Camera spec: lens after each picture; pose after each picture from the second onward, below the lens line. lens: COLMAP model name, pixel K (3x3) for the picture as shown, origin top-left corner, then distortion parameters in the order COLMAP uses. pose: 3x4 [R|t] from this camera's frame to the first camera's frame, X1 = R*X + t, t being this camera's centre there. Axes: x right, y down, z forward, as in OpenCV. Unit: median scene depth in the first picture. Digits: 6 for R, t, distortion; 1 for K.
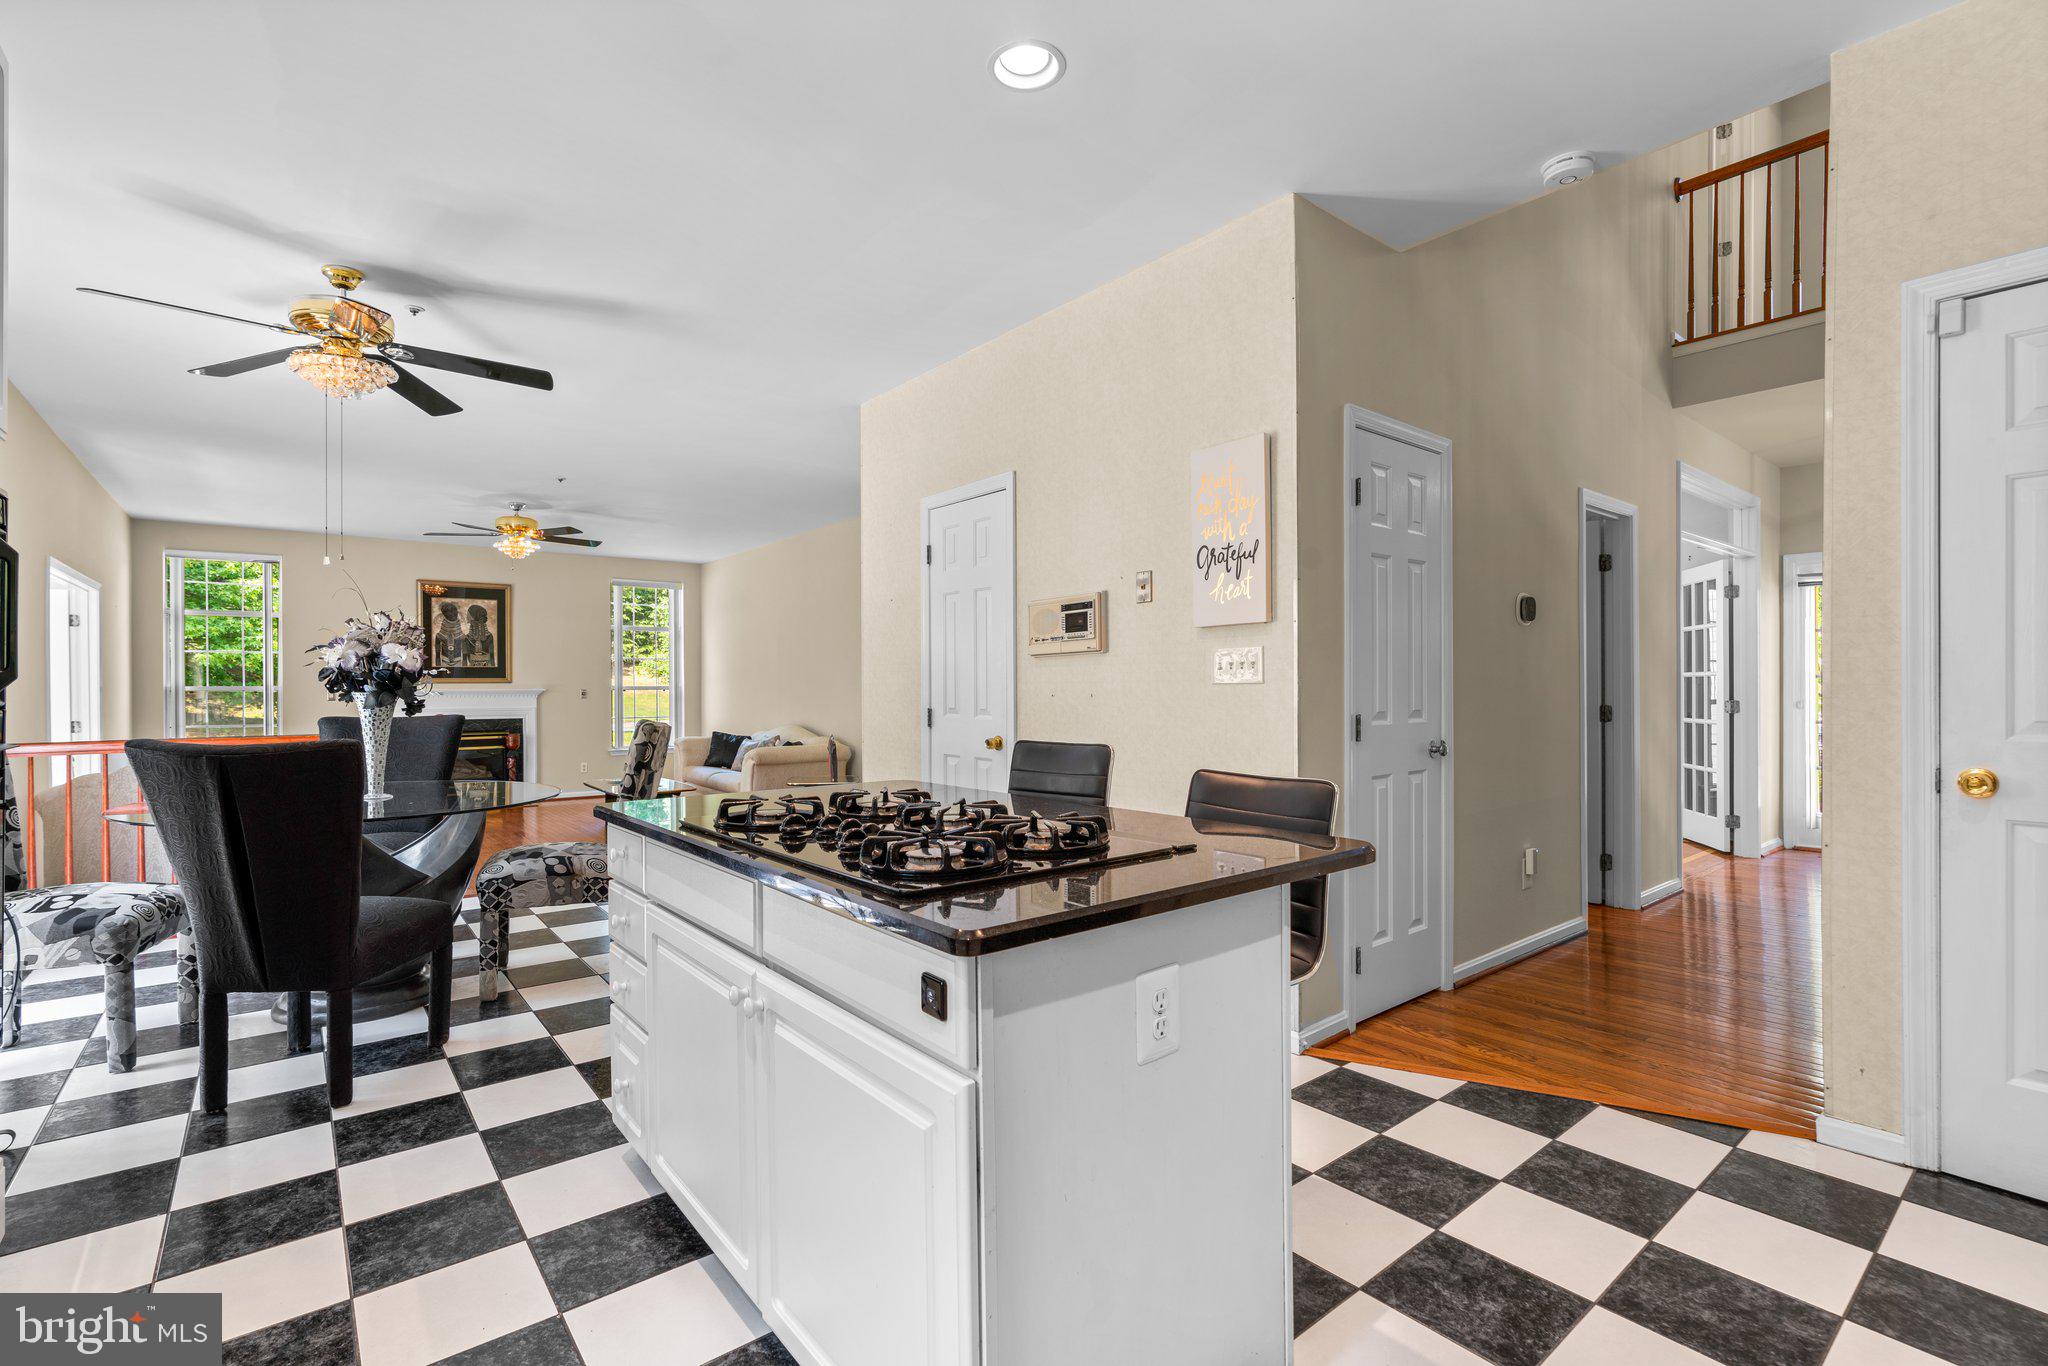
lens RADIAL K [[930.6, 0, 1016.8], [0, 930.6, 689.5], [0, 0, 1]] dist [-0.002366, 0.000701]
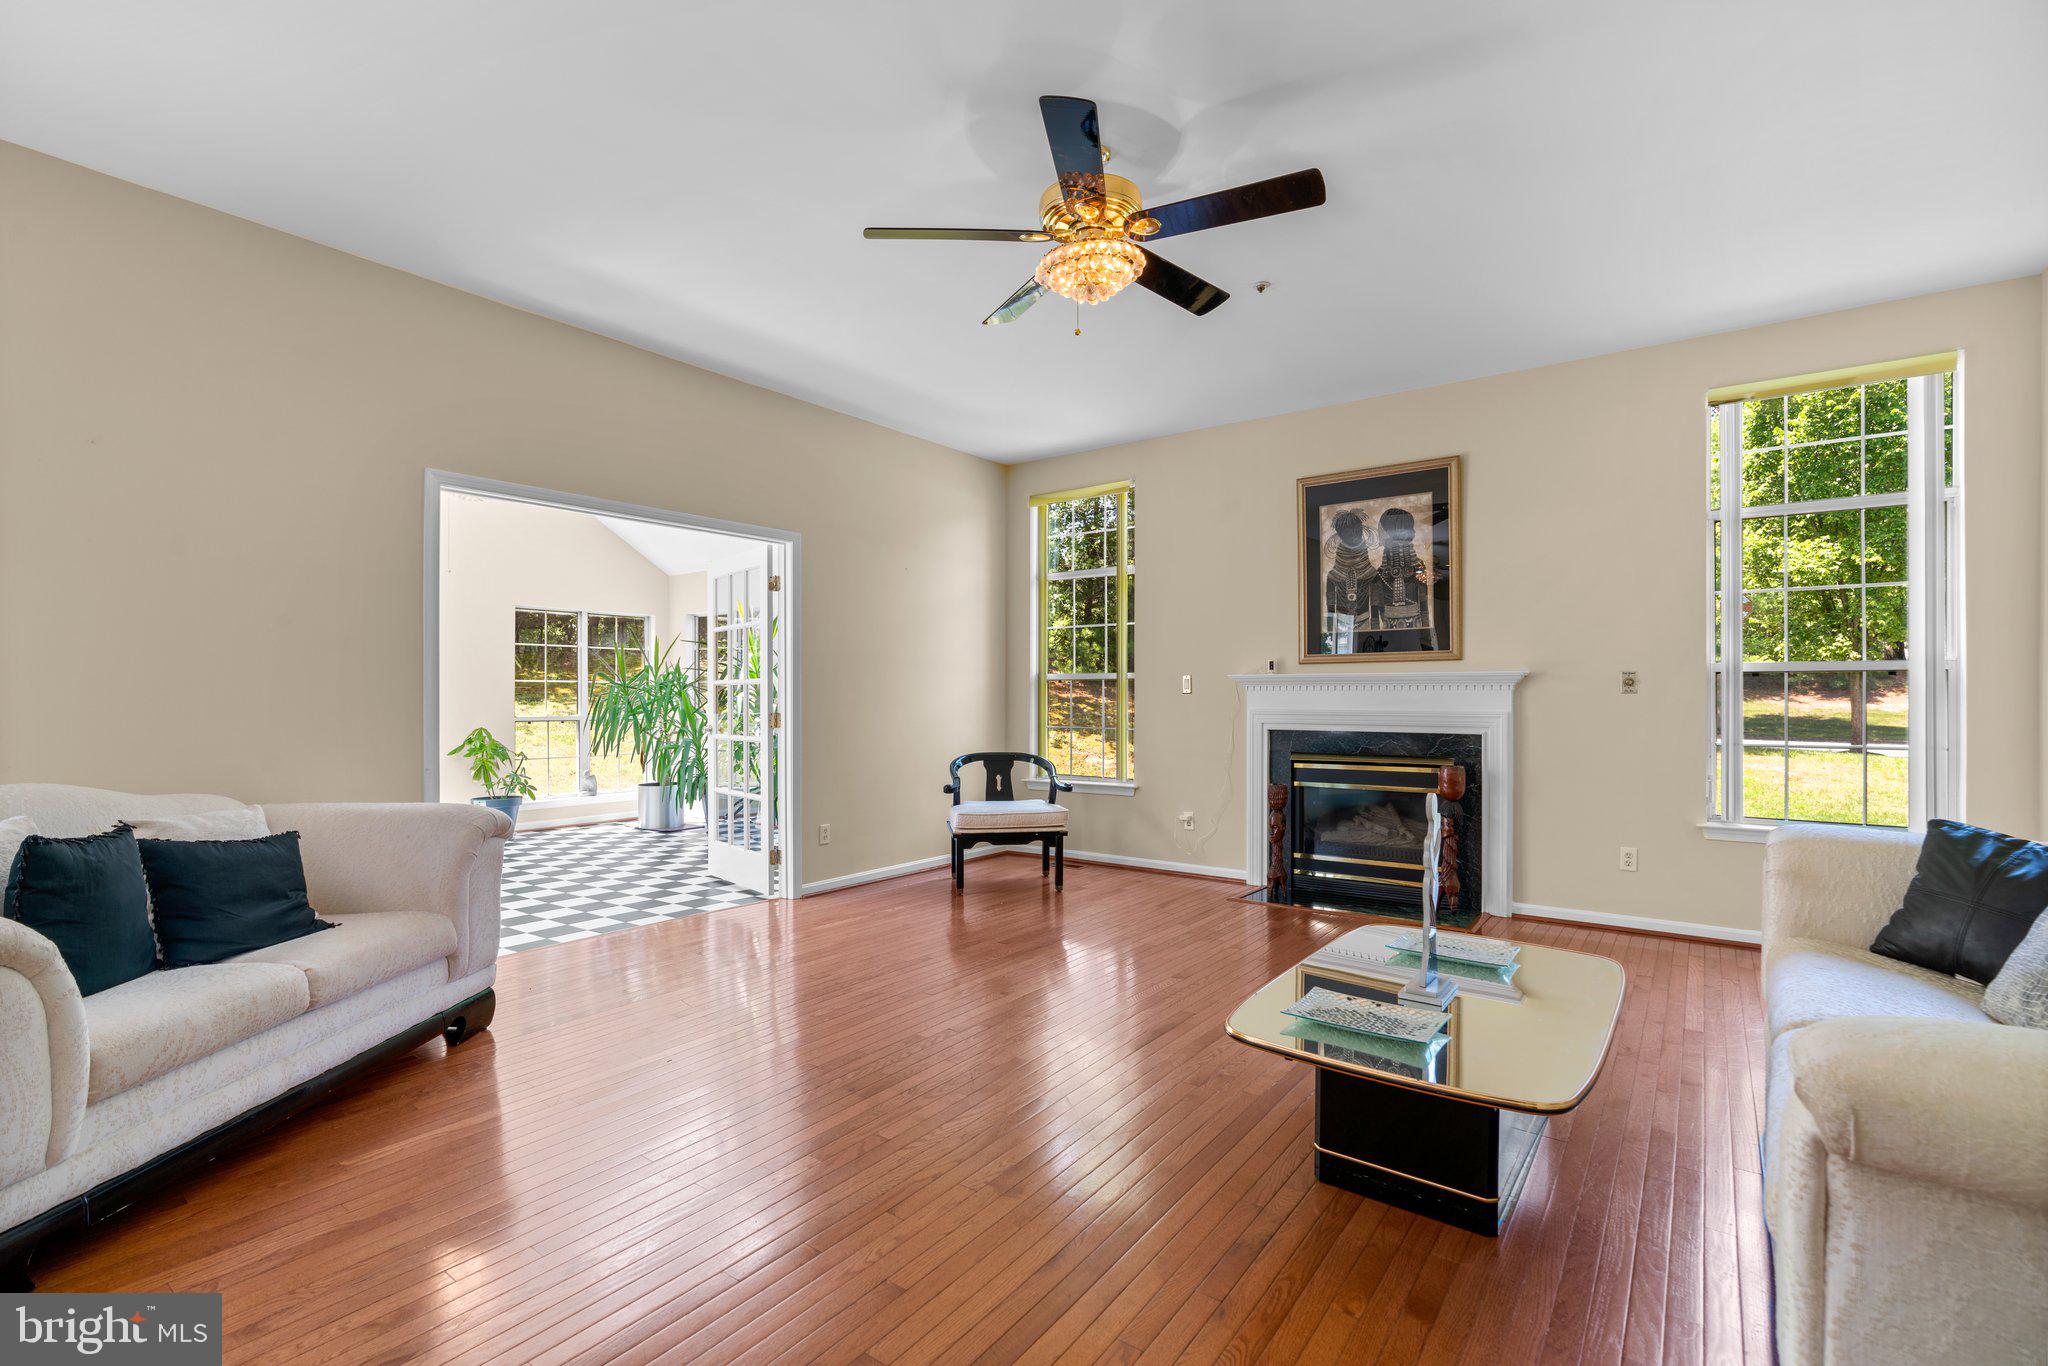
lens RADIAL K [[930.6, 0, 1017.2], [0, 930.6, 699.9], [0, 0, 1]] dist [-0.002366, 0.000701]
pose [[0.245675, 0.008568, -0.969314, -0.138721], [0.002742, 0.999951, 0.009534, 0.008937], [0.969348, -0.005000, 0.245639, 0.683953]]
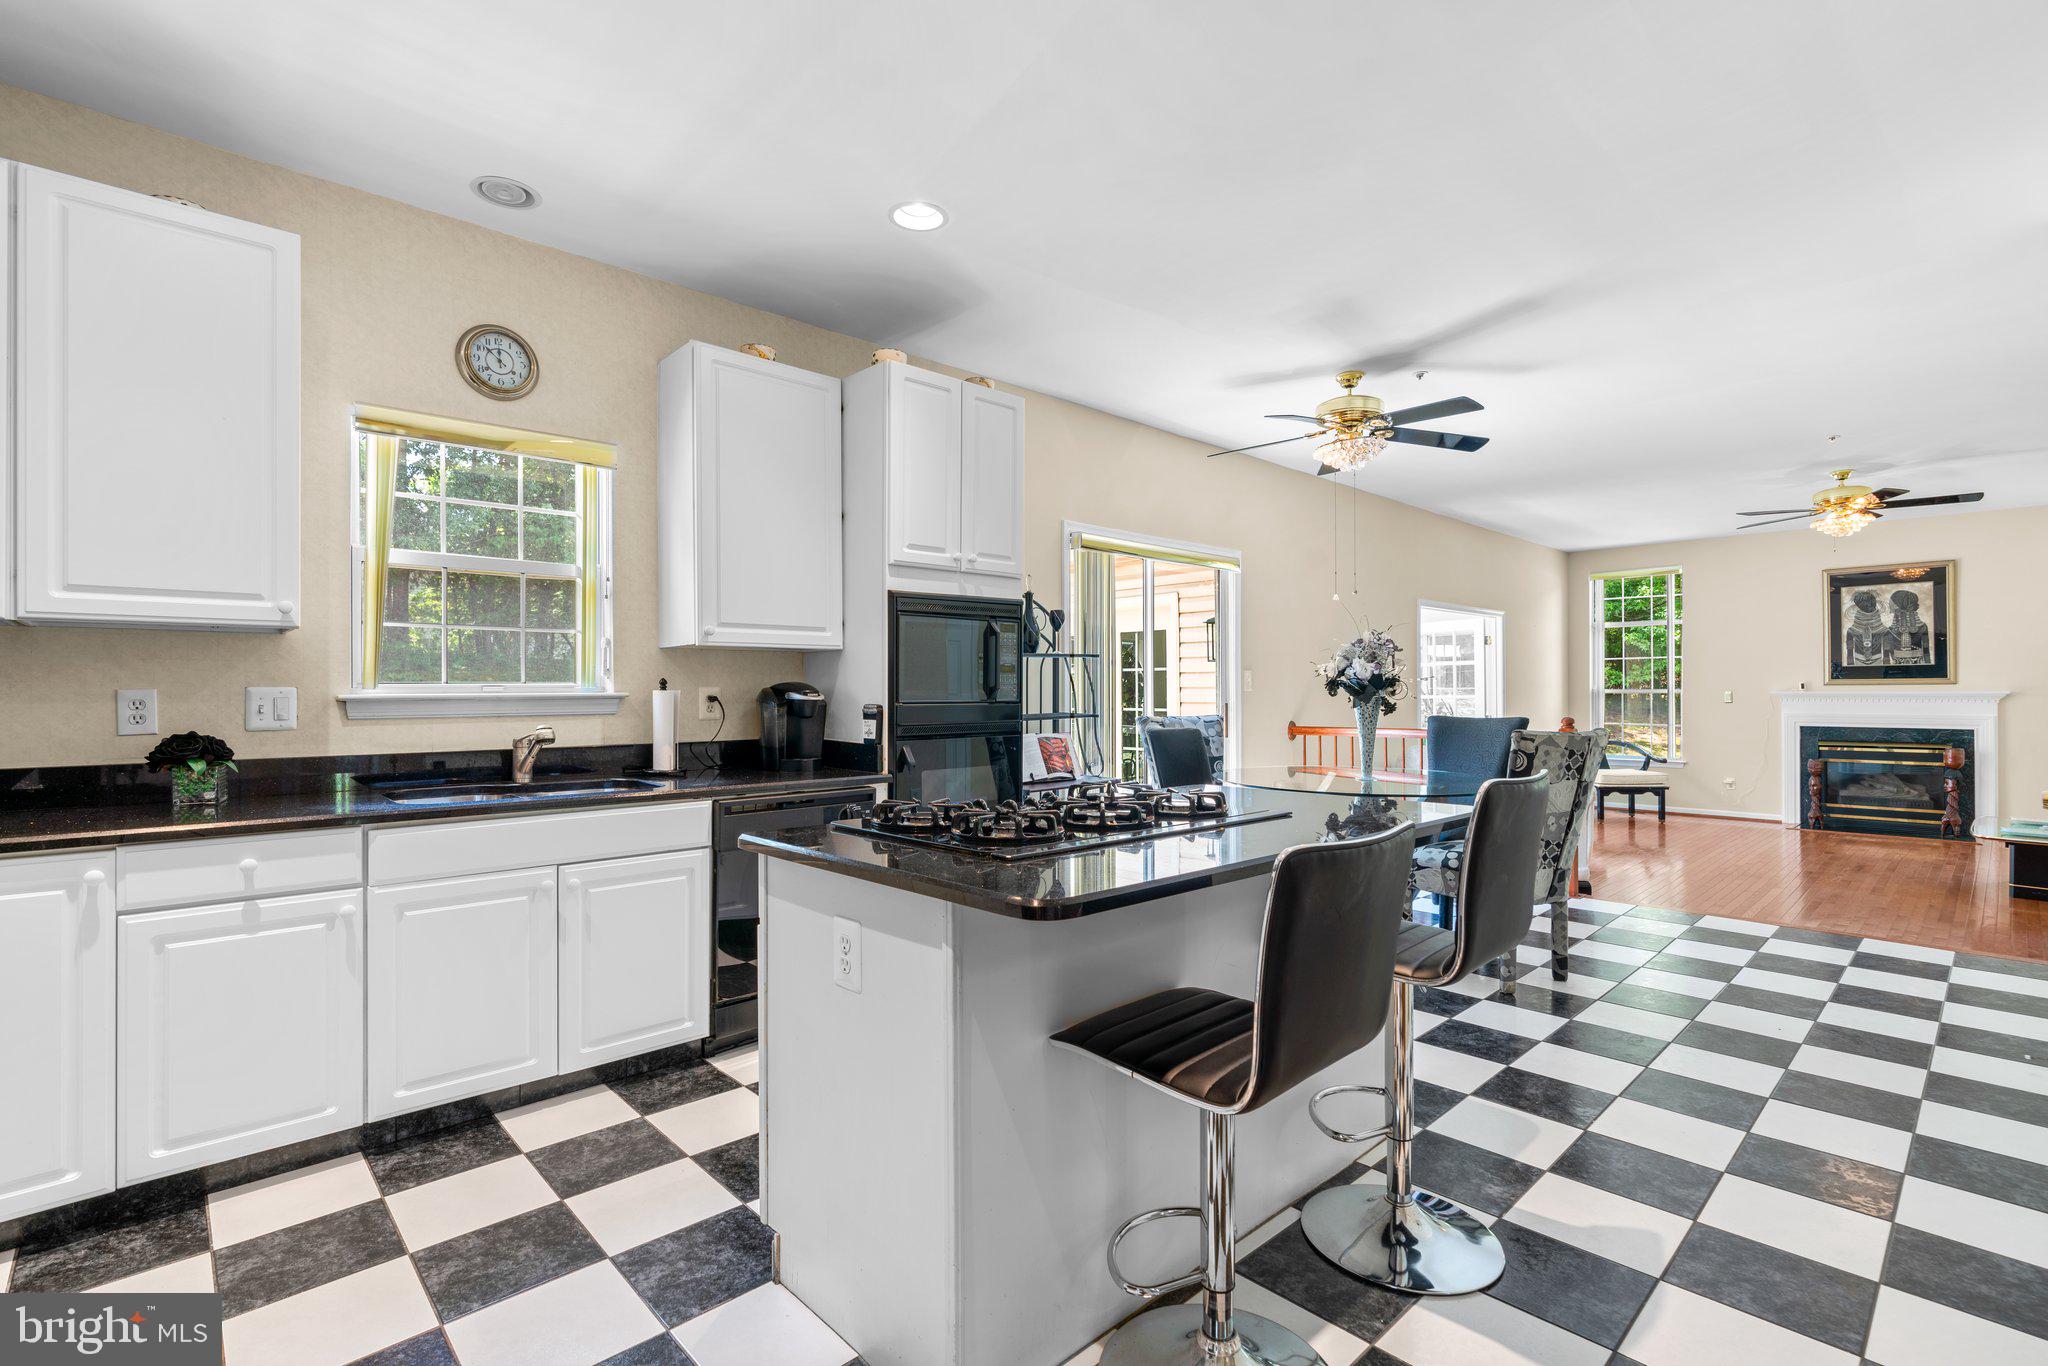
lens RADIAL K [[930.6, 0, 1015.7], [0, 930.6, 686.6], [0, 0, 1]] dist [-0.002366, 0.000701]
pose [[0.088199, -0.003301, -0.996097, 0.179171], [-0.000635, 0.999994, -0.003370, -0.001735], [0.996103, 0.000930, 0.088196, 0.138609]]
